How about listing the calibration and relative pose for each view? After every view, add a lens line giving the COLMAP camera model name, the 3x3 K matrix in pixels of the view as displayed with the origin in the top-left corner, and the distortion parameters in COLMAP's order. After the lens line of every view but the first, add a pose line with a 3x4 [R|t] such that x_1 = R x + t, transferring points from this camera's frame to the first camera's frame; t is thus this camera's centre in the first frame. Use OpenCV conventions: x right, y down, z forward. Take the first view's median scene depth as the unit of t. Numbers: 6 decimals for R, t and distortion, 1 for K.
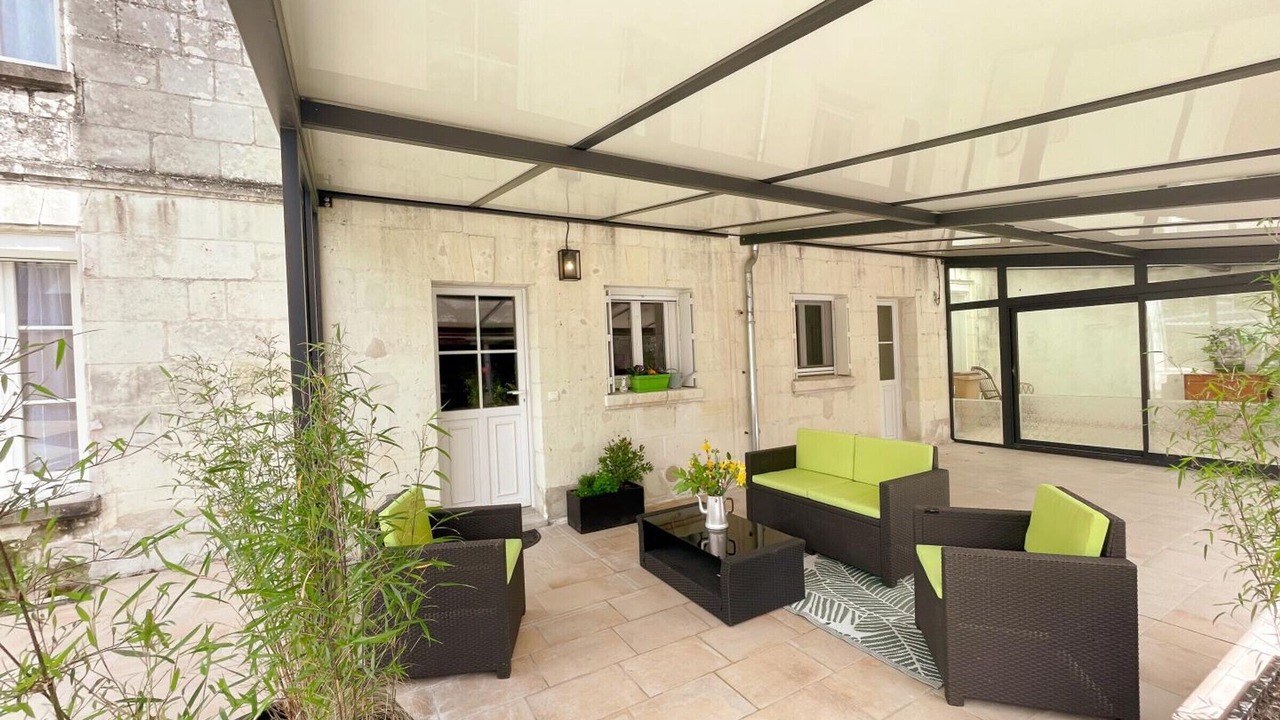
lens RADIAL K [[517.0, 0, 639.1], [0, 517.0, 362.0], [0, 0, 1]] dist [-0.002113, -0.001189]
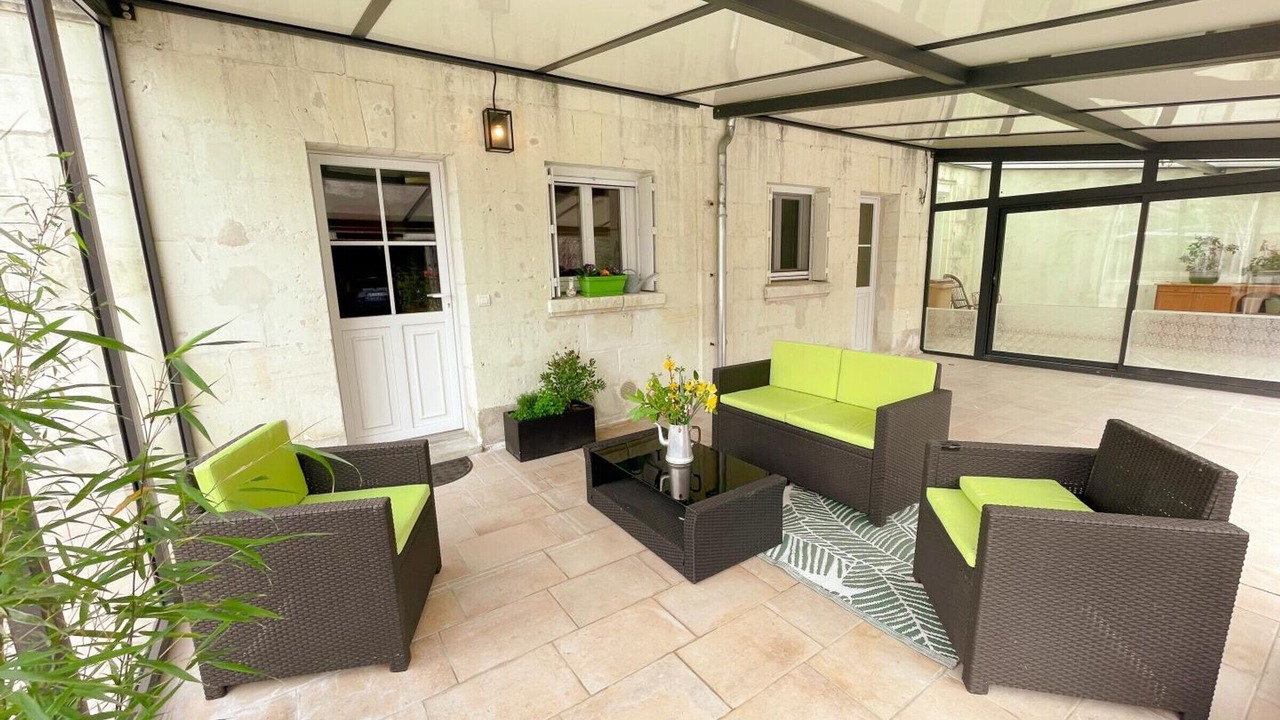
lens RADIAL K [[517.0, 0, 639.1], [0, 517.0, 362.0], [0, 0, 1]] dist [-0.002113, -0.001189]
pose [[0.996926, -0.000542, 0.078345, 0.015759], [-0.013352, 0.984172, 0.176714, 0.014775], [-0.077201, -0.177217, 0.981139, 0.163065]]
